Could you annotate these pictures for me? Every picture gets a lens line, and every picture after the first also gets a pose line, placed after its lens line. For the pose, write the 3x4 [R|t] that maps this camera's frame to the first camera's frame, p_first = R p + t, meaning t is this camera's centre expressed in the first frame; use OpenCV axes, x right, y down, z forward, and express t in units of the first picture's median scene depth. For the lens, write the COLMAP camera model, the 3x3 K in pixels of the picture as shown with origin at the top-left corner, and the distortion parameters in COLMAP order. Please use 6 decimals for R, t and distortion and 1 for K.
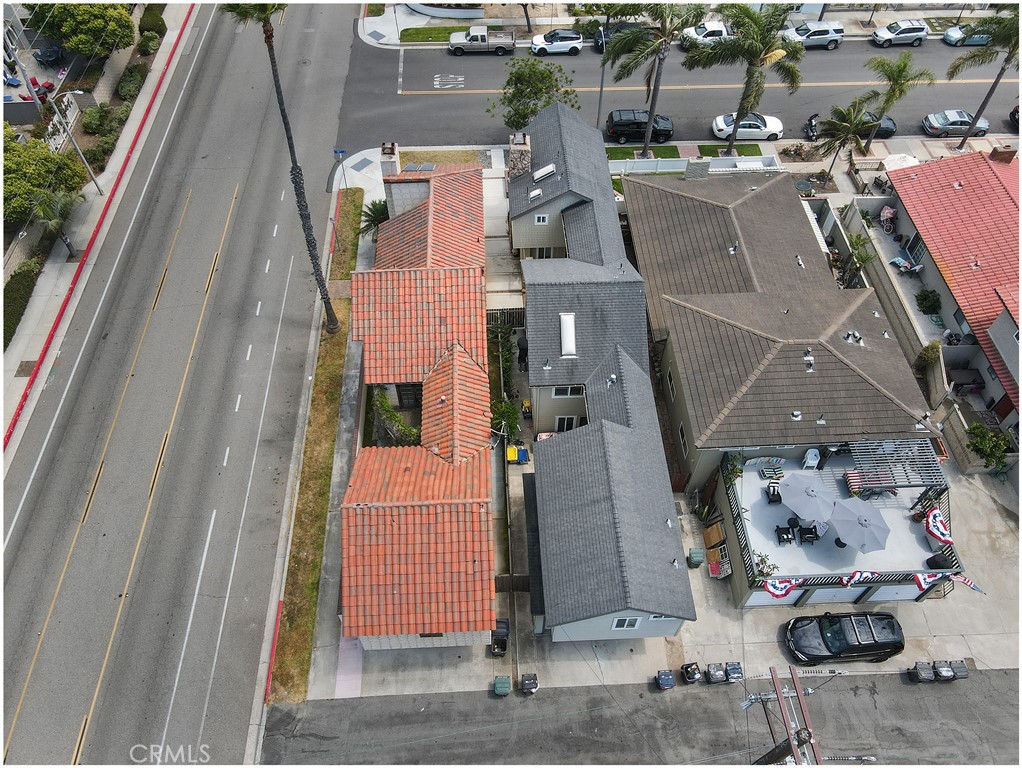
lens RADIAL K [[750.7, 0, 511.7], [0, 750.7, 386.5], [0, 0, 1]] dist [0.001965, 0.022272]
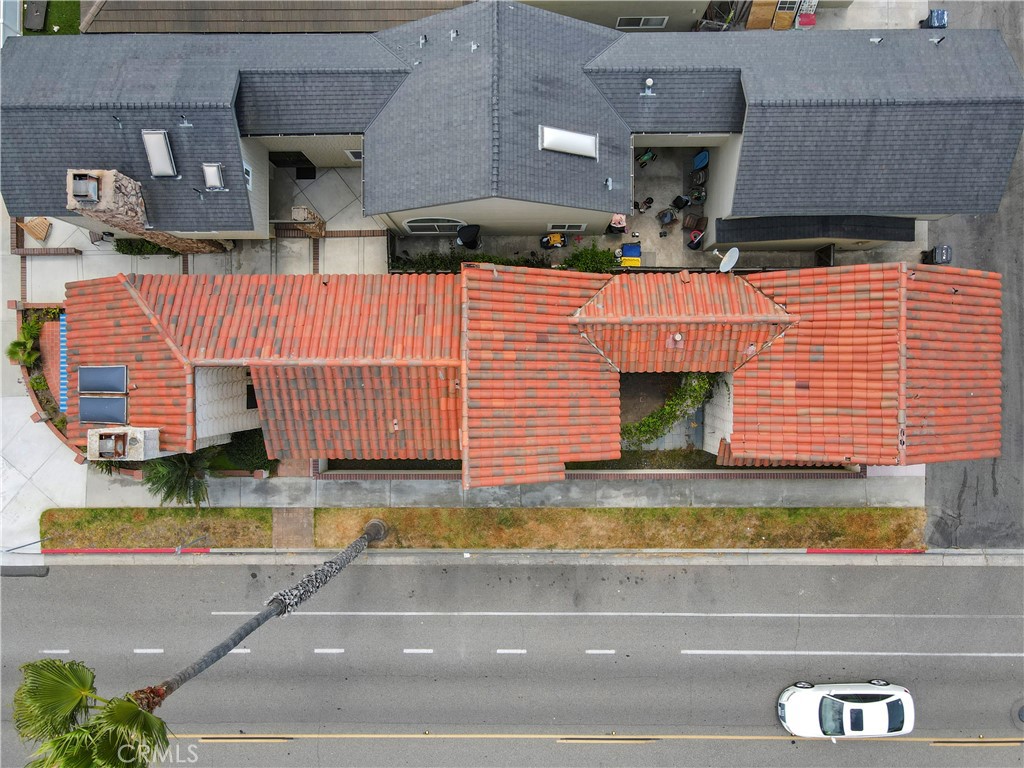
lens RADIAL K [[773.1, 0, 512.0], [0, 773.1, 384.0], [0, 0, 1]] dist [-0.003532, 0.034029]
pose [[0.042658, -0.999077, -0.005030, -0.119184], [0.804485, 0.031363, 0.593144, -0.455206], [-0.592439, -0.029348, 0.805081, 0.460295]]
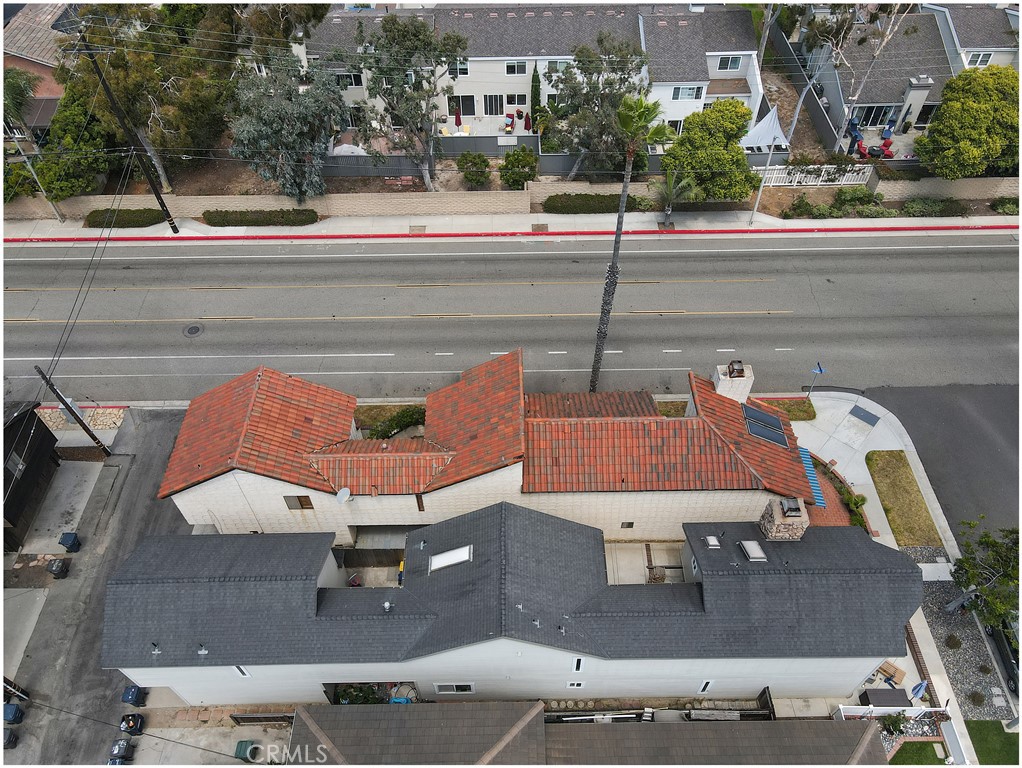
lens RADIAL K [[750.7, 0, 511.7], [0, 750.7, 386.5], [0, 0, 1]] dist [0.001965, 0.022272]
pose [[-0.034392, 0.765783, -0.642179, 0.440549], [-0.791717, 0.371266, 0.485125, -0.573332], [0.609919, 0.525108, 0.593515, 0.395919]]
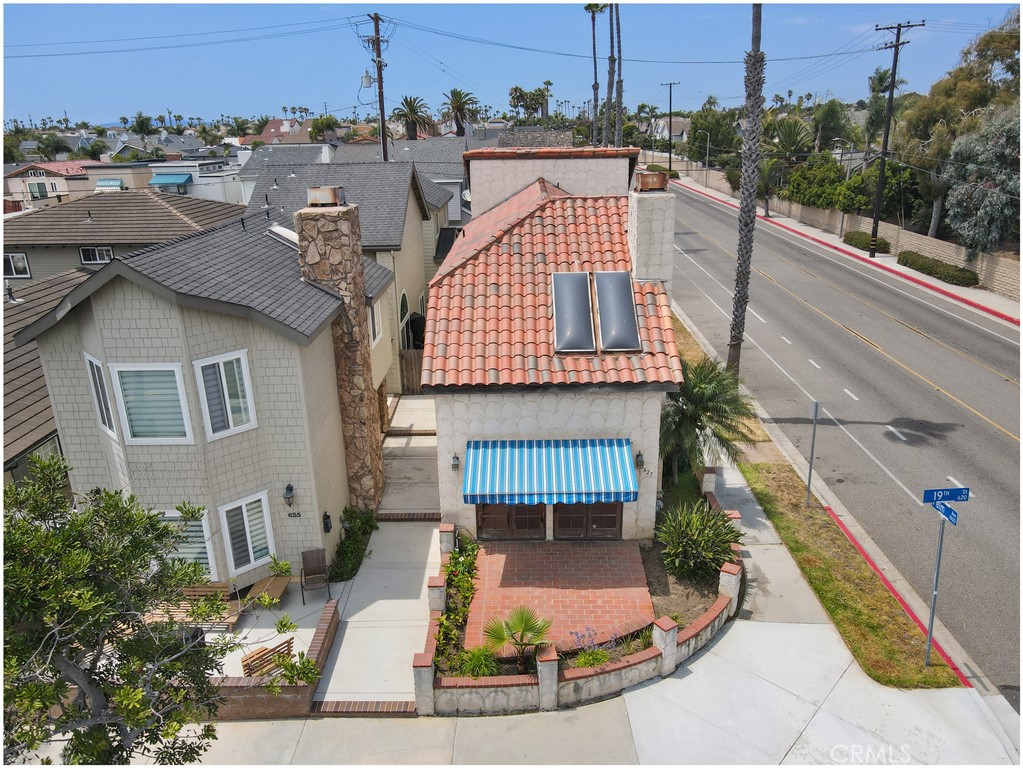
lens RADIAL K [[751.4, 0, 512.2], [0, 751.4, 386.5], [0, 0, 1]] dist [0.001965, 0.022272]
pose [[-0.997680, 0.006024, 0.067815, -0.128966], [0.066459, 0.302357, 0.950875, -0.755940], [-0.014776, 0.953176, -0.302056, 1.362232]]
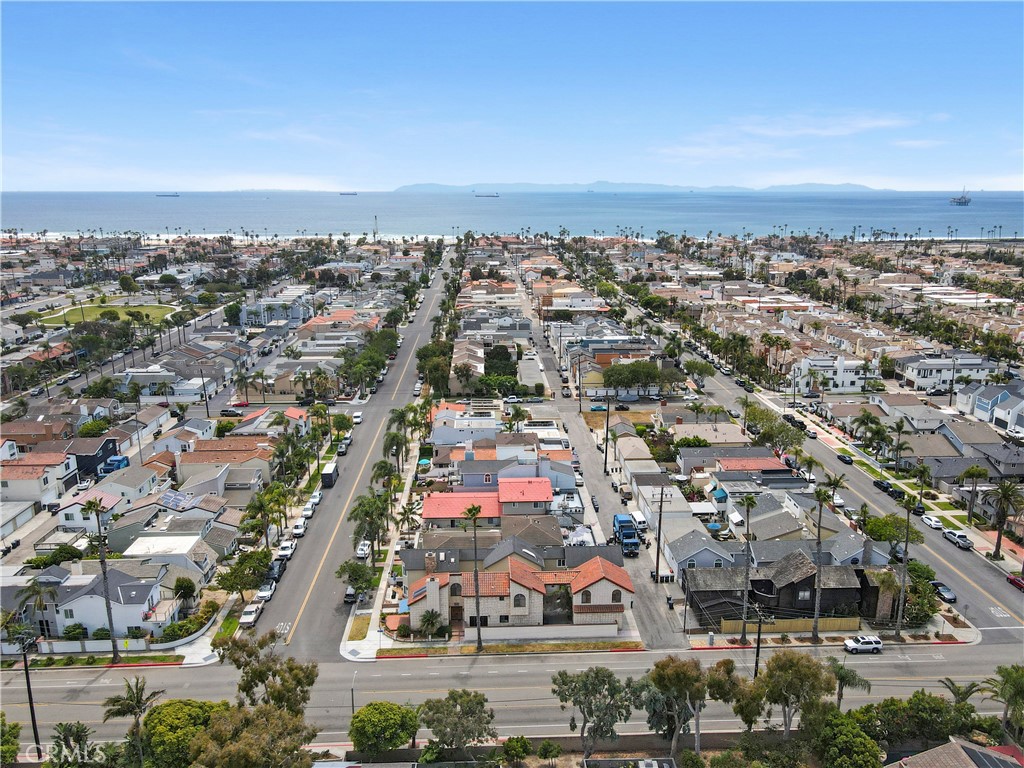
lens RADIAL K [[773.1, 0, 512.0], [0, 773.1, 384.0], [0, 0, 1]] dist [-0.003532, 0.034029]
pose [[0.004164, -0.236001, 0.971744, -2.596511], [0.798621, 0.585609, 0.138801, -0.889889], [-0.601819, 0.775478, 0.190914, -0.079418]]
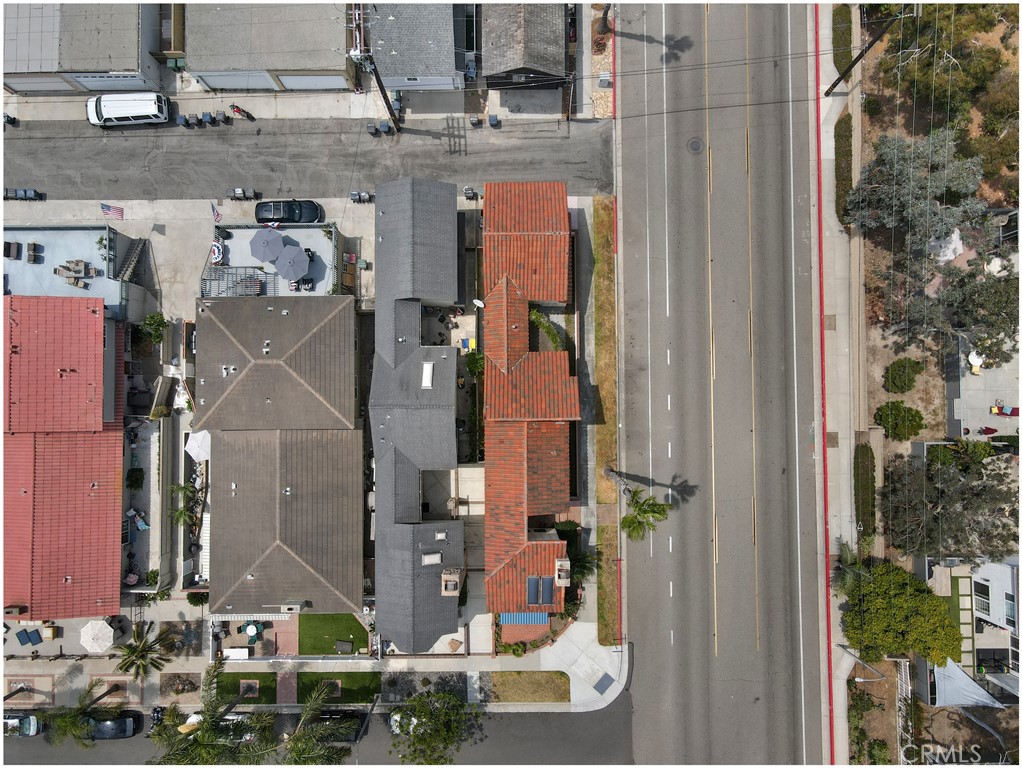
lens RADIAL K [[750.7, 0, 511.7], [0, 750.7, 386.5], [0, 0, 1]] dist [0.001965, 0.022272]
pose [[-0.999232, -0.038892, 0.004837, -0.086828], [0.033270, -0.776522, 0.629212, -0.914368], [-0.020715, 0.628889, 0.777219, -0.098589]]
